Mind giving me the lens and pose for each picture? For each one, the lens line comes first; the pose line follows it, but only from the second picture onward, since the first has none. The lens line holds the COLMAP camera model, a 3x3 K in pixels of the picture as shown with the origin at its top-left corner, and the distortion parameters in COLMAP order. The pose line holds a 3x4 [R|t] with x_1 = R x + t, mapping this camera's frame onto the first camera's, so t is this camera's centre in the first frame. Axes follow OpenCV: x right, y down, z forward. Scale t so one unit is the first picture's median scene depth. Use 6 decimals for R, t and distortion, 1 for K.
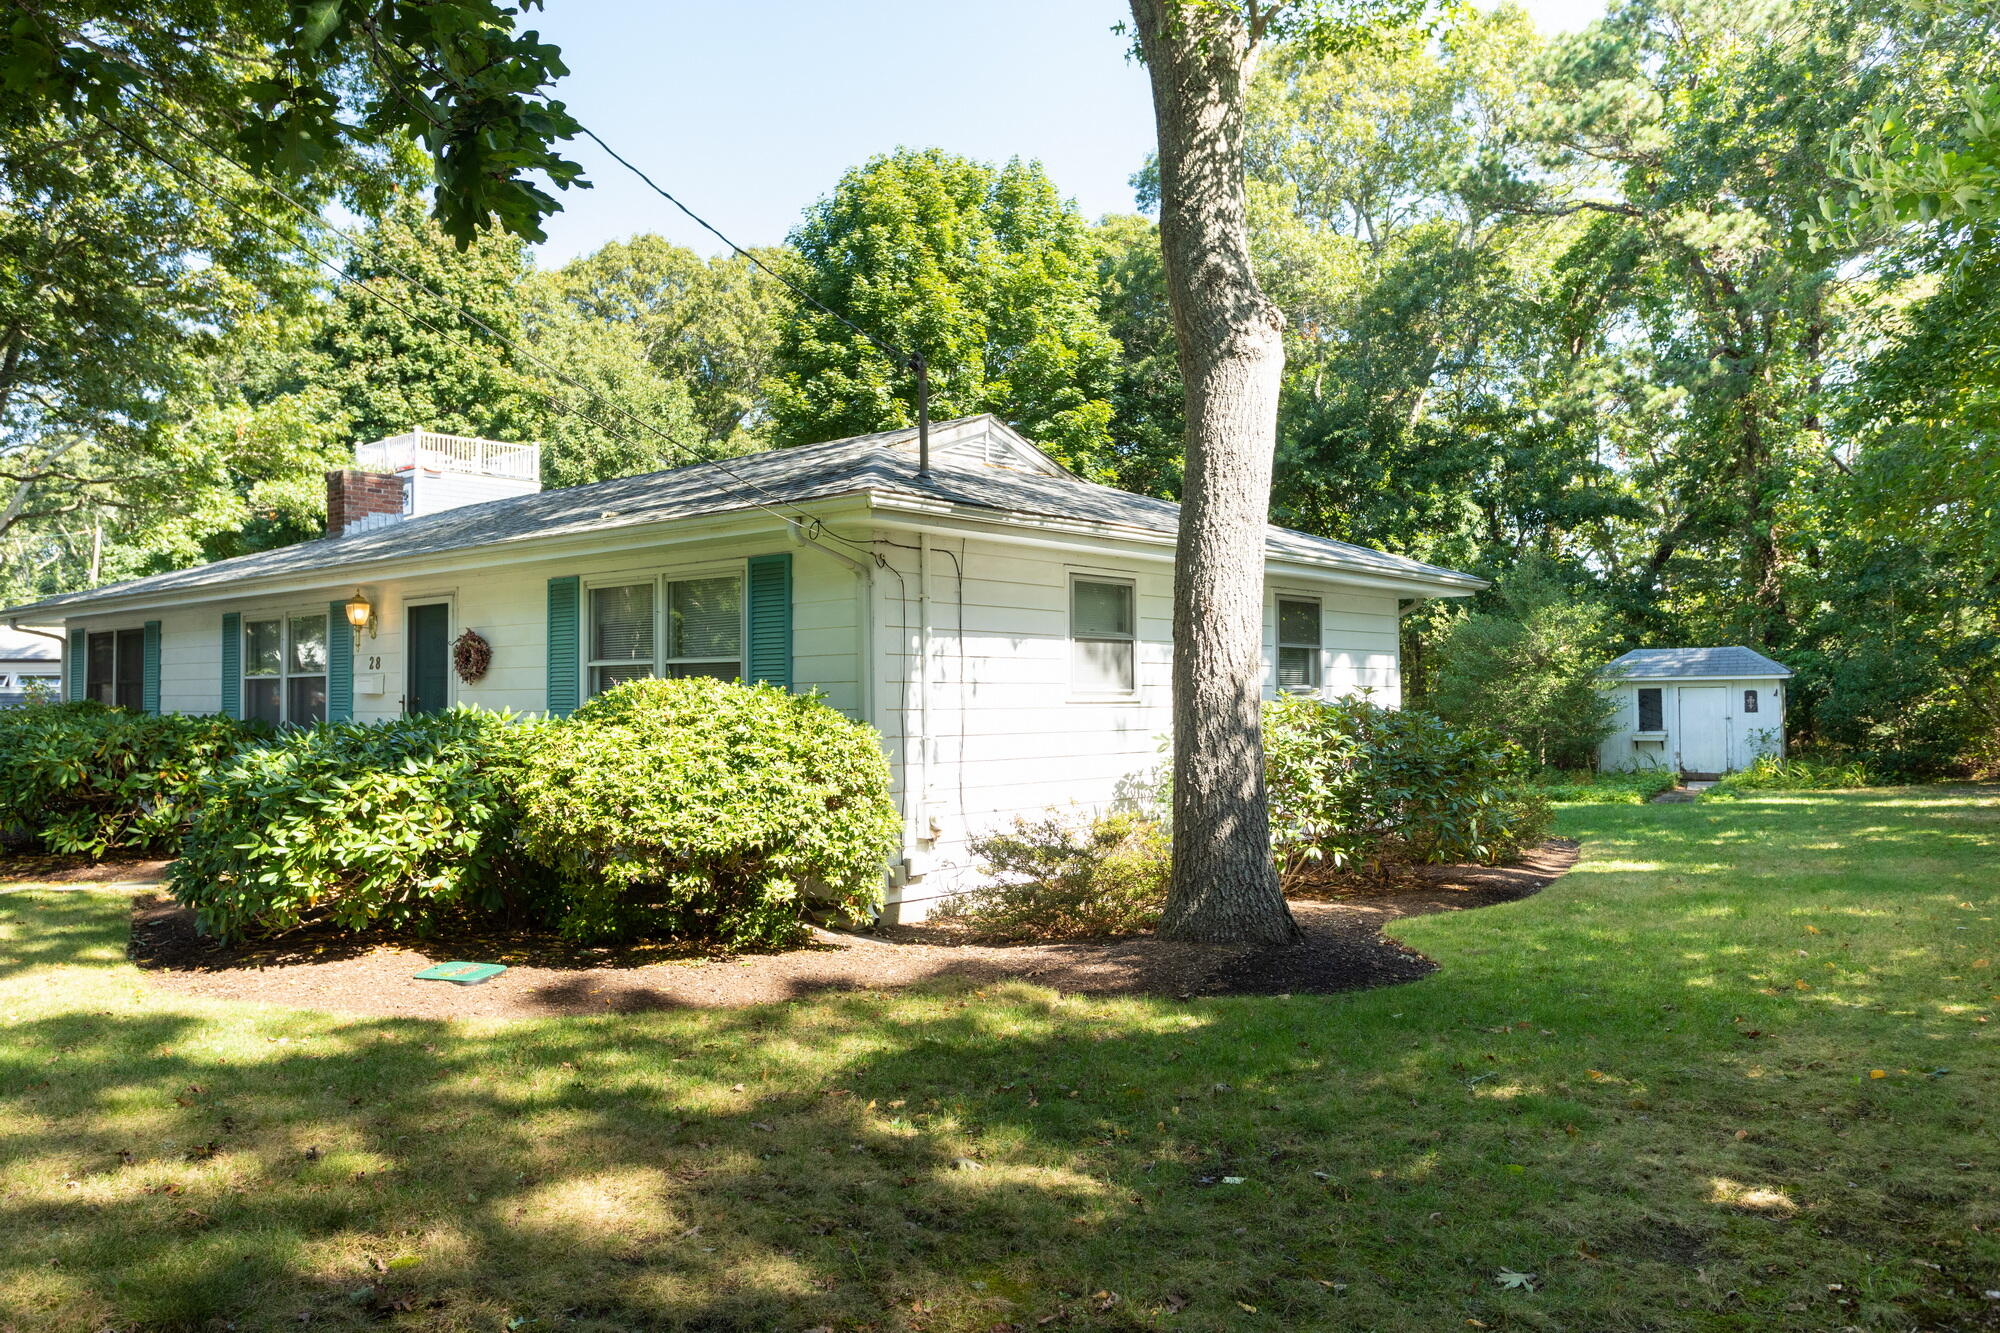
lens RADIAL K [[1552.5, 0, 998.6], [0, 1552.5, 670.4], [0, 0, 1]] dist [-0.002684, 0.018234]
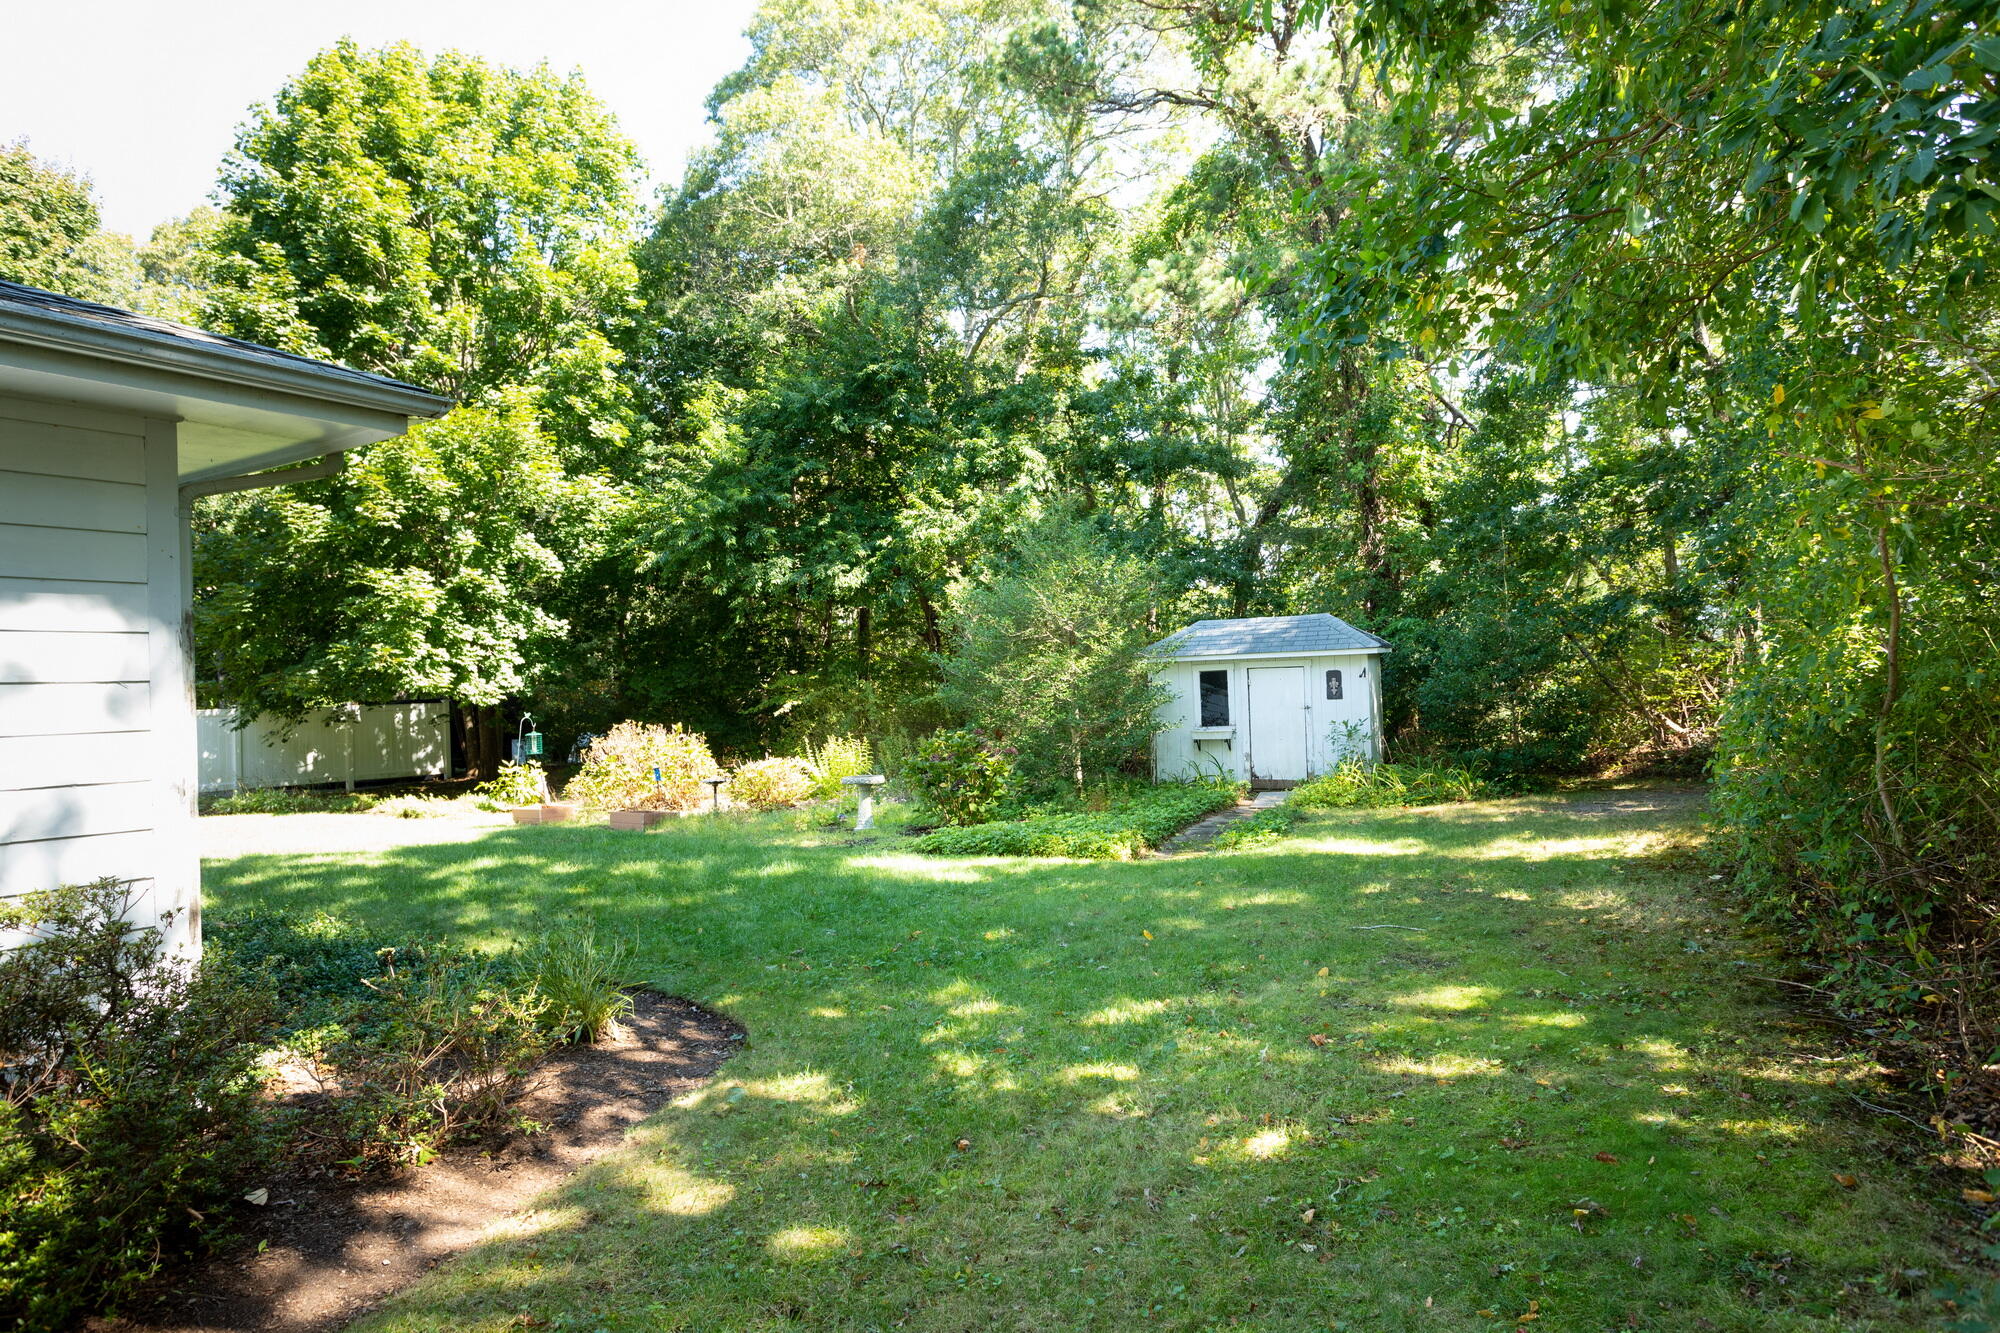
lens RADIAL K [[1266.9, 0, 1000.3], [0, 1266.9, 670.6], [0, 0, 1]] dist [-0.002134, 0.002308]
pose [[0.991582, -0.022570, 0.127499, 0.220034], [0.021418, 0.999717, 0.010398, 0.002594], [-0.127697, -0.007580, 0.991784, 0.366047]]
